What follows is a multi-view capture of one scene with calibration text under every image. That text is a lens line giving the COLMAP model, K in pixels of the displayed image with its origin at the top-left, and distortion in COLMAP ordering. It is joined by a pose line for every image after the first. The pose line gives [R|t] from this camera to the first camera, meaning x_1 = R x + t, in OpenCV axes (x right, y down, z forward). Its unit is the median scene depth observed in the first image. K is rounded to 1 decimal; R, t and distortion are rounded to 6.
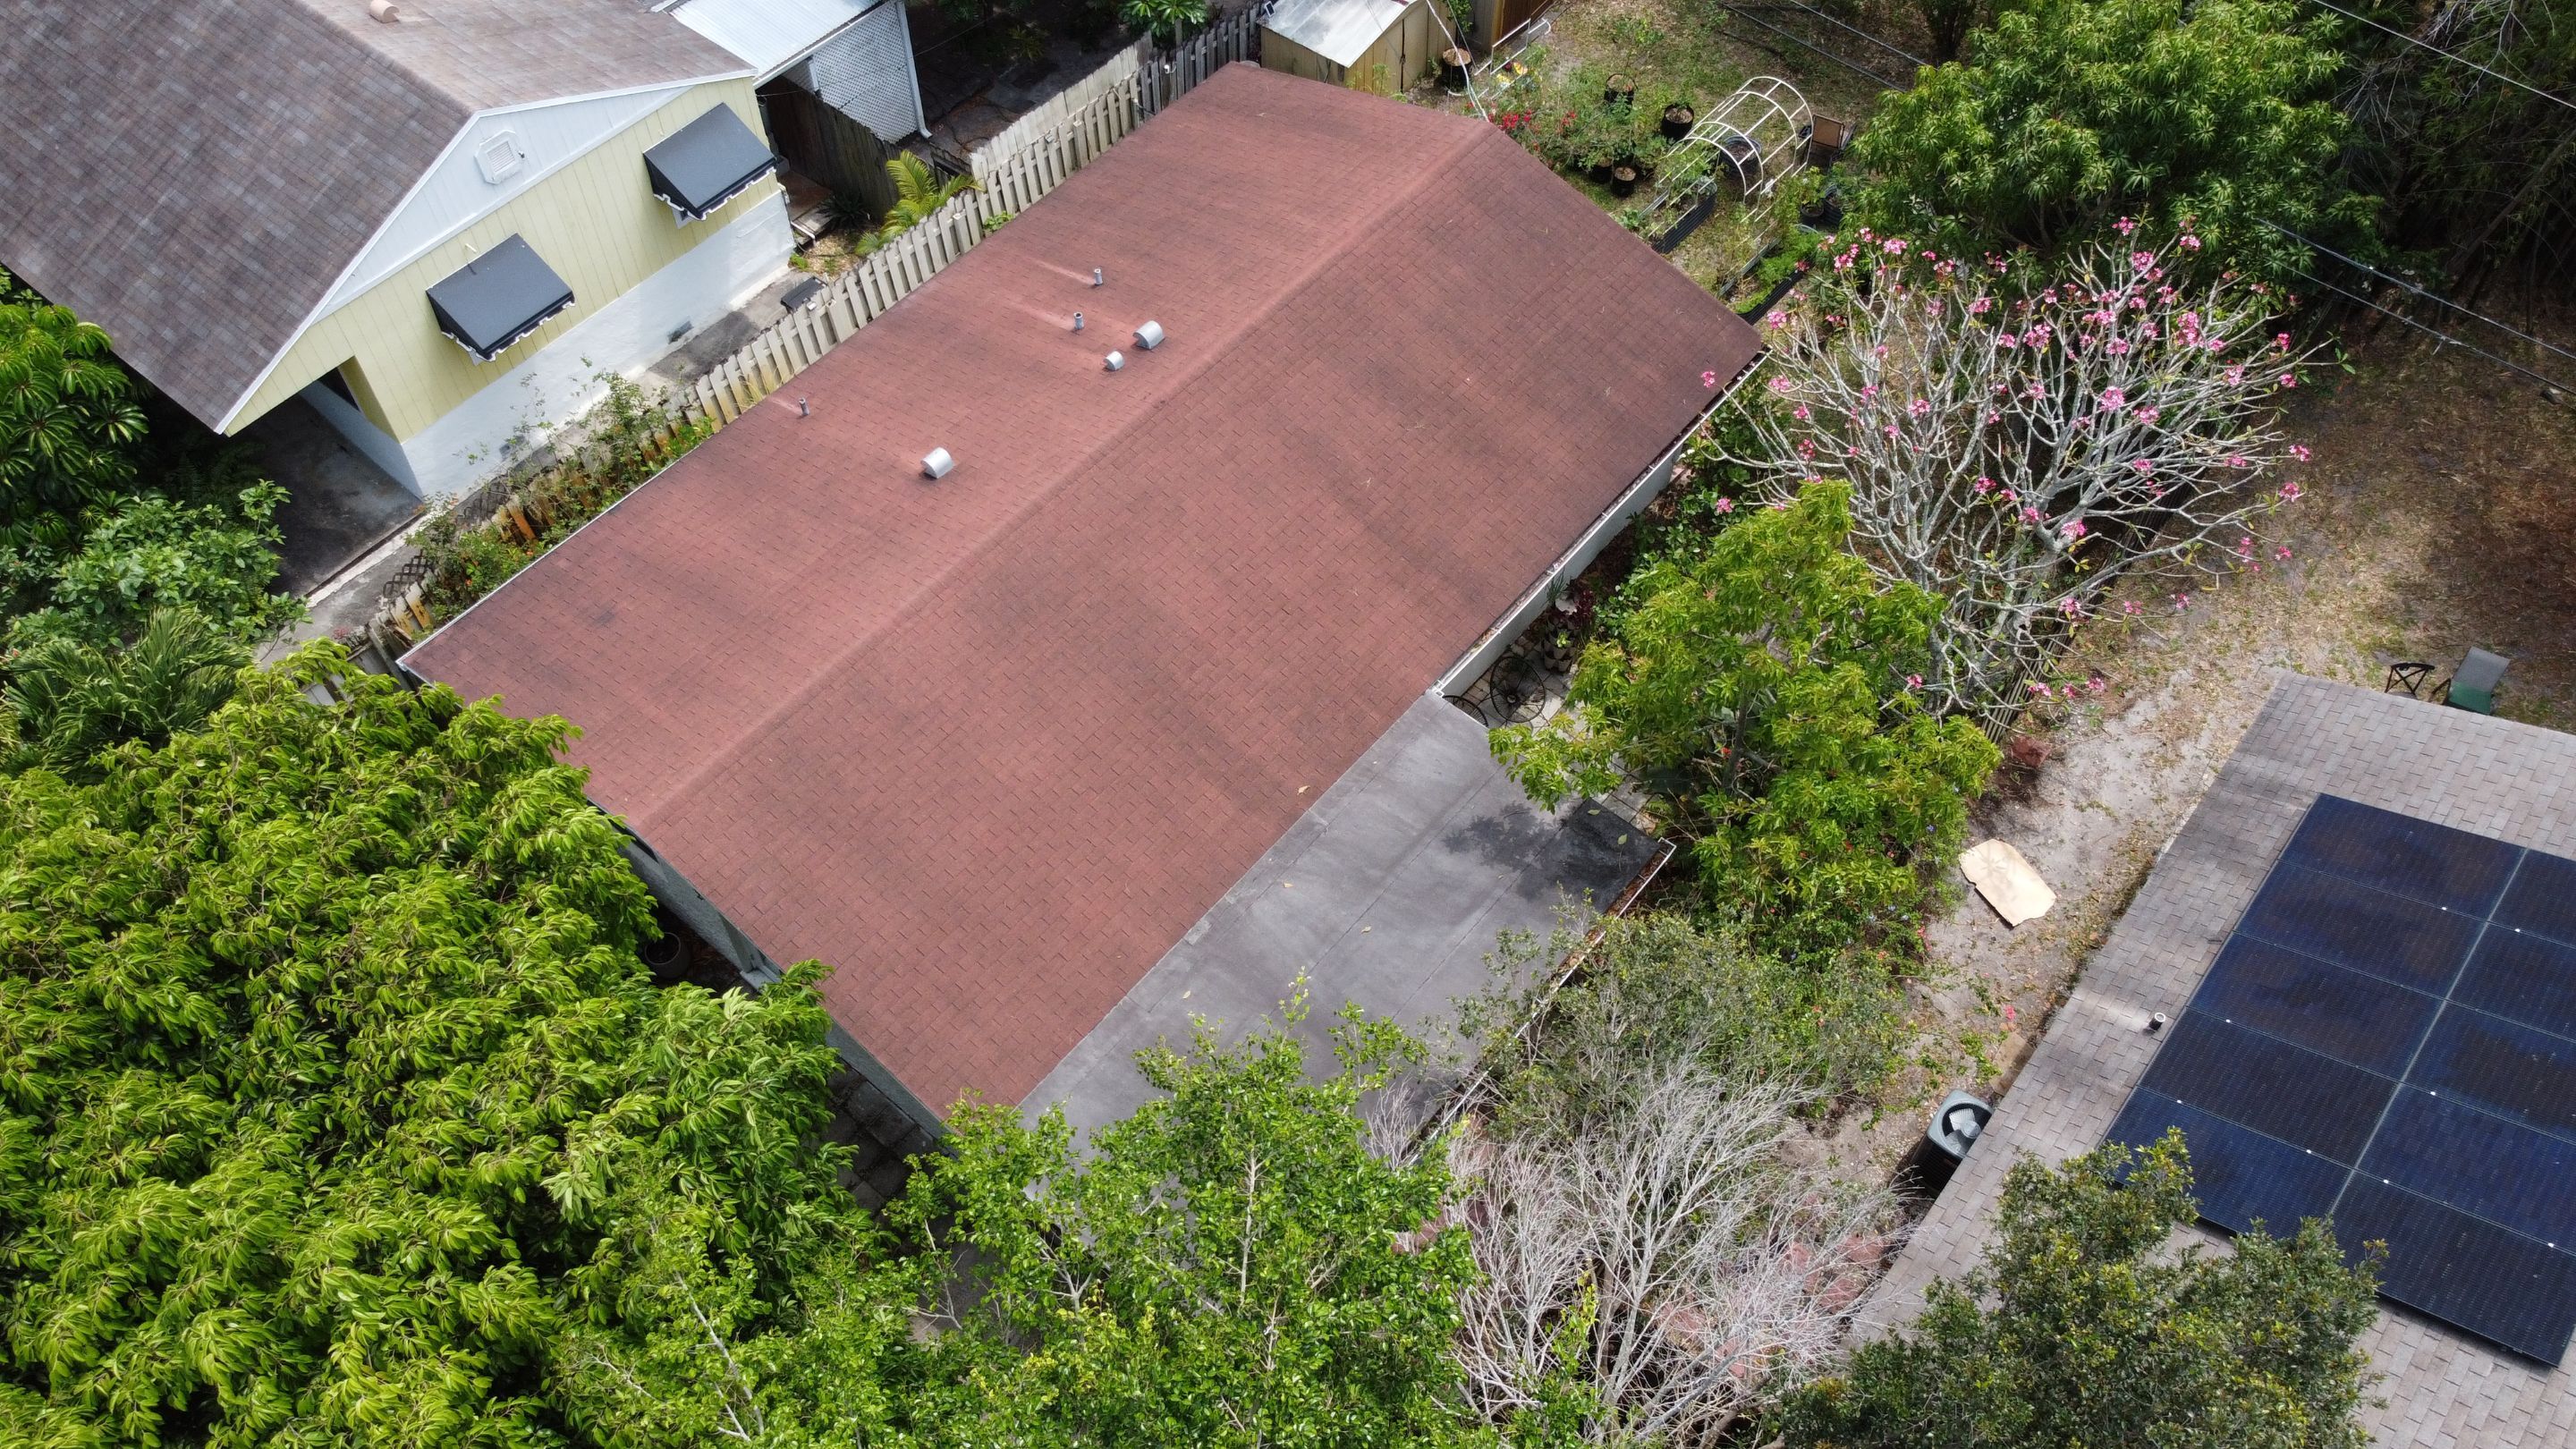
lens RADIAL K [[1952.8, 0, 1285.3], [0, 1952.8, 709.3], [0, 0, 1]] dist [0.004561, -0.001636]
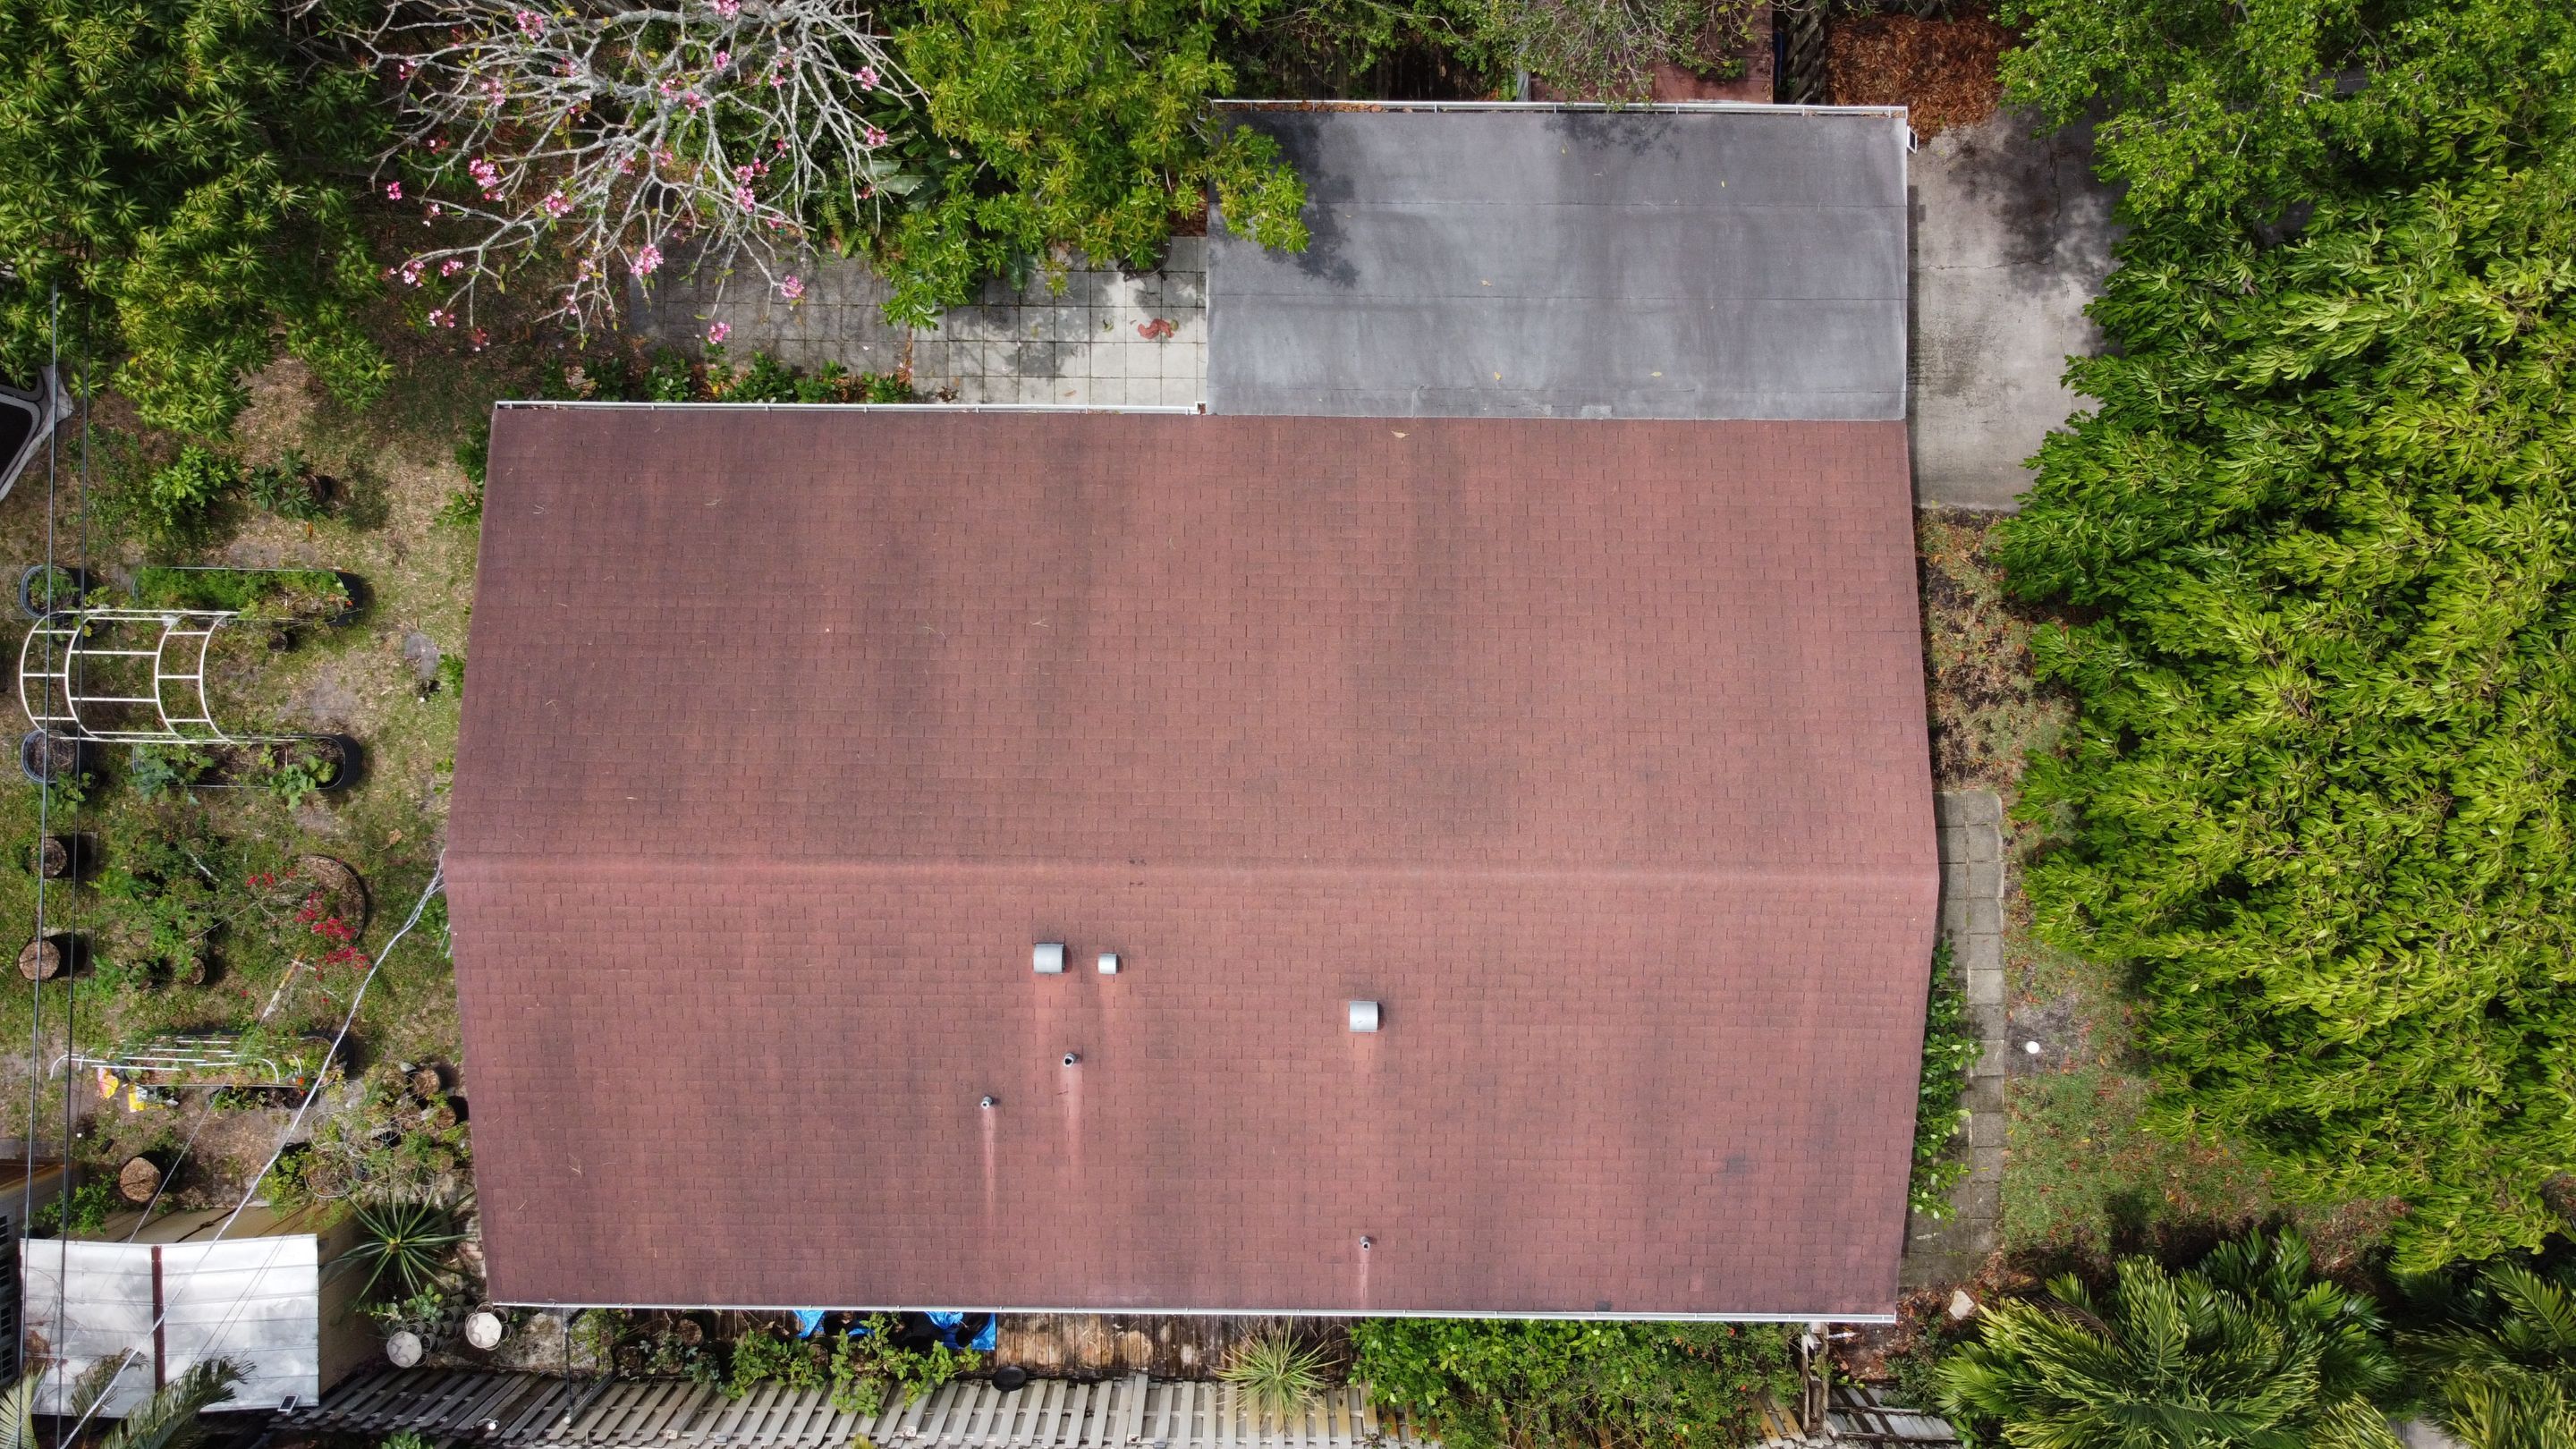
lens RADIAL K [[1952.8, 0, 1285.3], [0, 1952.8, 709.3], [0, 0, 1]] dist [0.004561, -0.001636]
pose [[-0.631989, -0.774935, -0.008096, -0.045618], [0.625602, -0.516313, 0.584845, -0.546018], [-0.457396, 0.364551, 0.811105, 0.271249]]
